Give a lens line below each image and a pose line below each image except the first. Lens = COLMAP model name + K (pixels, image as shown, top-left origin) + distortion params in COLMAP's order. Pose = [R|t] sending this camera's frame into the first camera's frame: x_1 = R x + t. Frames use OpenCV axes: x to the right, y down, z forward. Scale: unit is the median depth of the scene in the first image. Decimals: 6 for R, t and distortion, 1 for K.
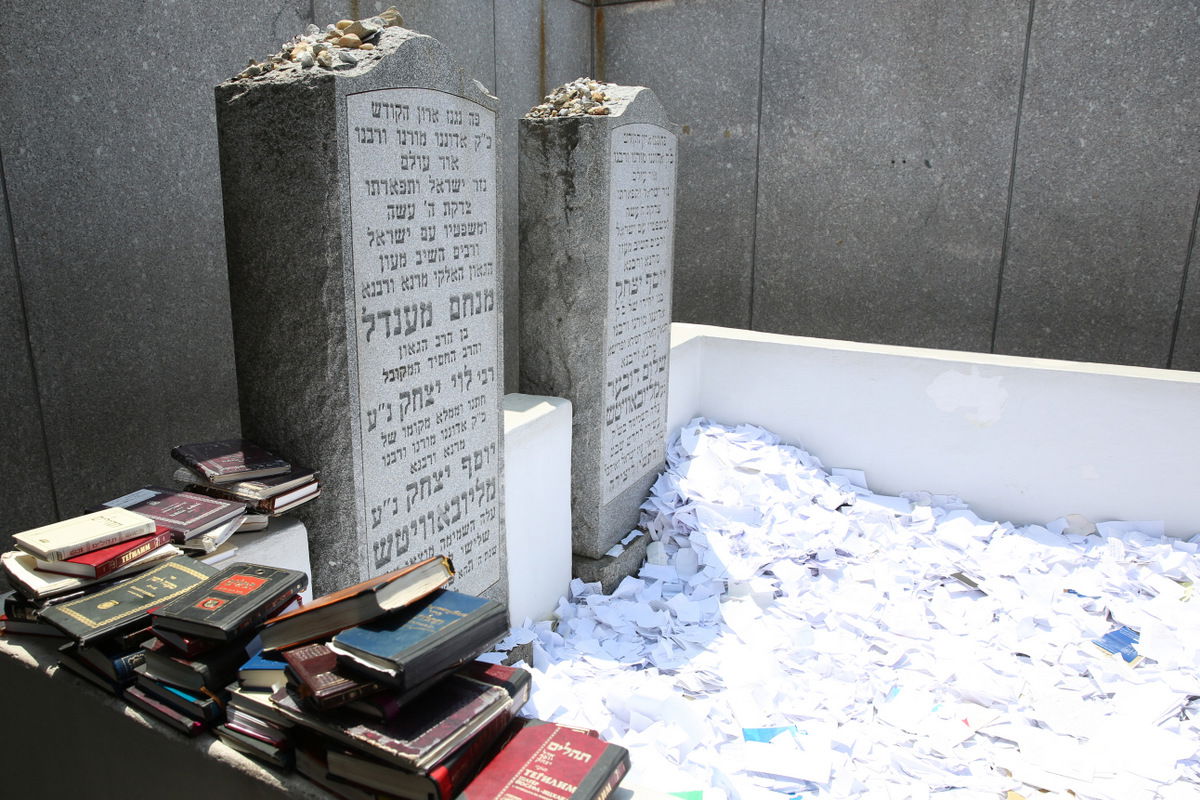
lens RADIAL K [[901.8, 0, 527.0], [0, 901.8, 426.3], [0, 0, 1]] dist [-0.106376, 0.076660]
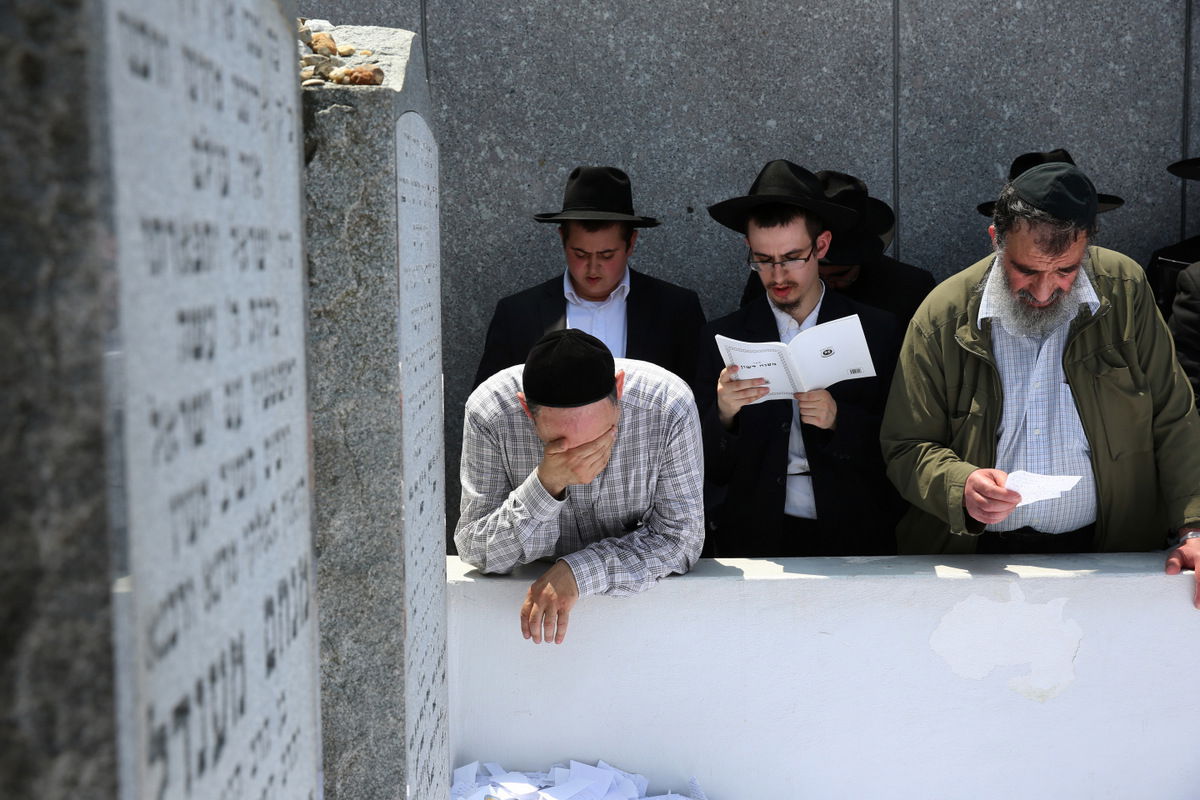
lens RADIAL K [[1593.9, 0, 600.0], [0, 1593.9, 400.0], [0, 0, 1]] dist [0.074648, 0.053260]
pose [[0.866279, -0.056320, 0.496376, -0.180001], [0.146610, 0.978534, -0.144837, -0.081928], [-0.477564, 0.198243, 0.855940, 0.327986]]
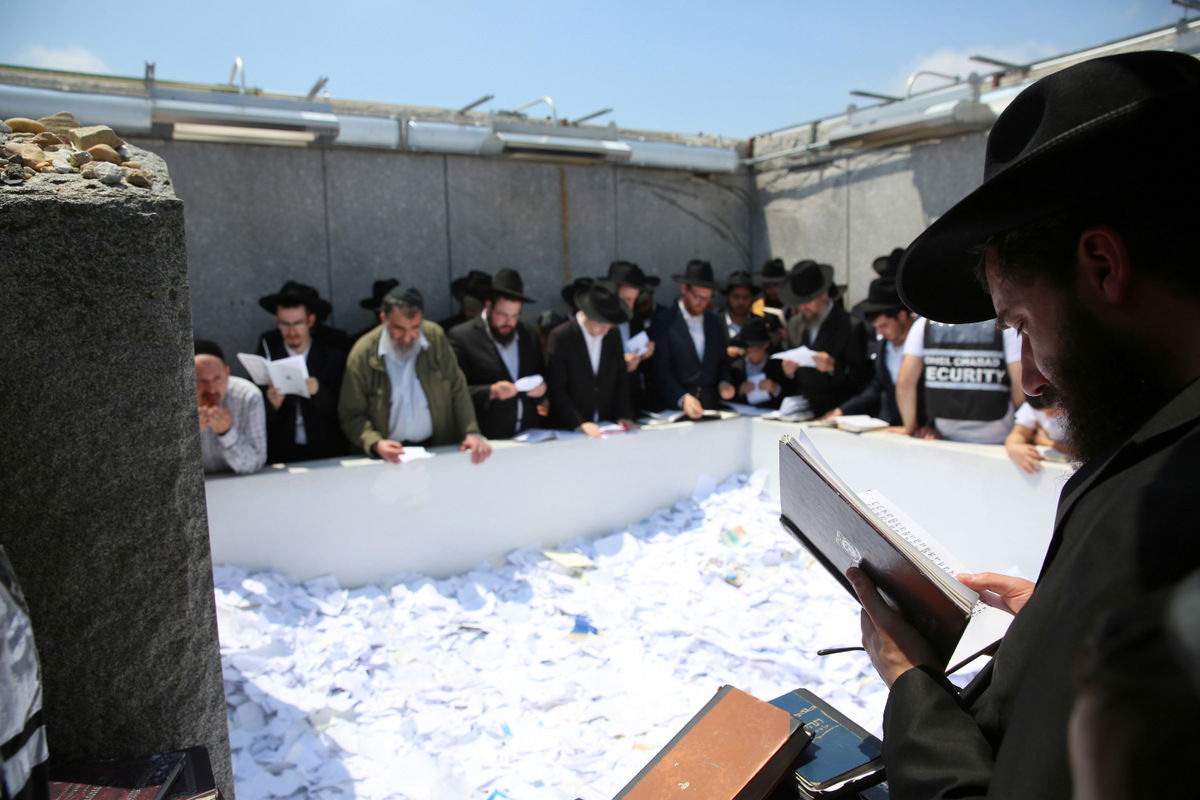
lens RADIAL K [[791.8, 0, 600.0], [0, 791.8, 400.0], [0, 0, 1]] dist [-0.079636, 0.003909]
pose [[0.470757, -0.109262, 0.875471, -0.356850], [0.250402, 0.968043, -0.013830, -0.077241], [-0.845983, 0.225730, 0.483073, 0.239701]]
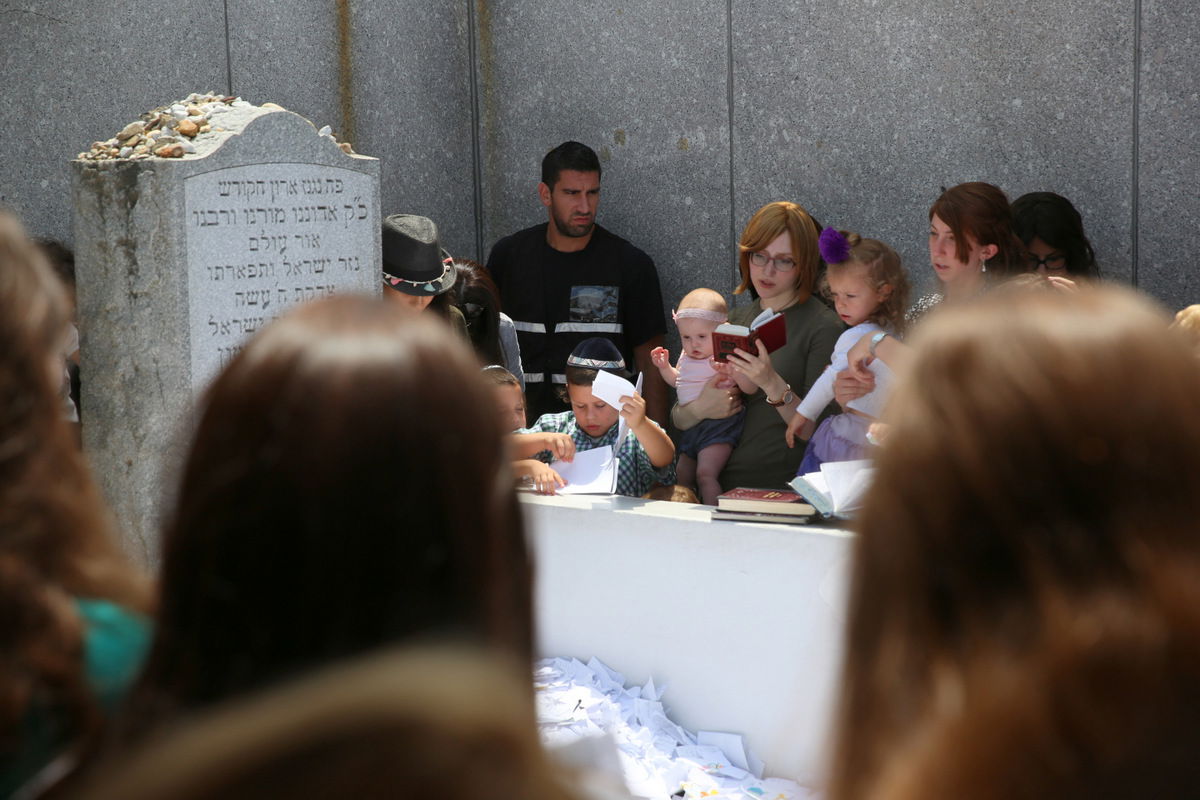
lens RADIAL K [[2246.8, 0, 600.0], [0, 2246.8, 400.0], [0, 0, 1]] dist [0.208346, 0.102049]
pose [[0.991331, 0.000450, -0.131389, 0.582762], [-0.023036, 0.985100, -0.170433, 0.106480], [0.129354, 0.171982, 0.976570, -0.553994]]
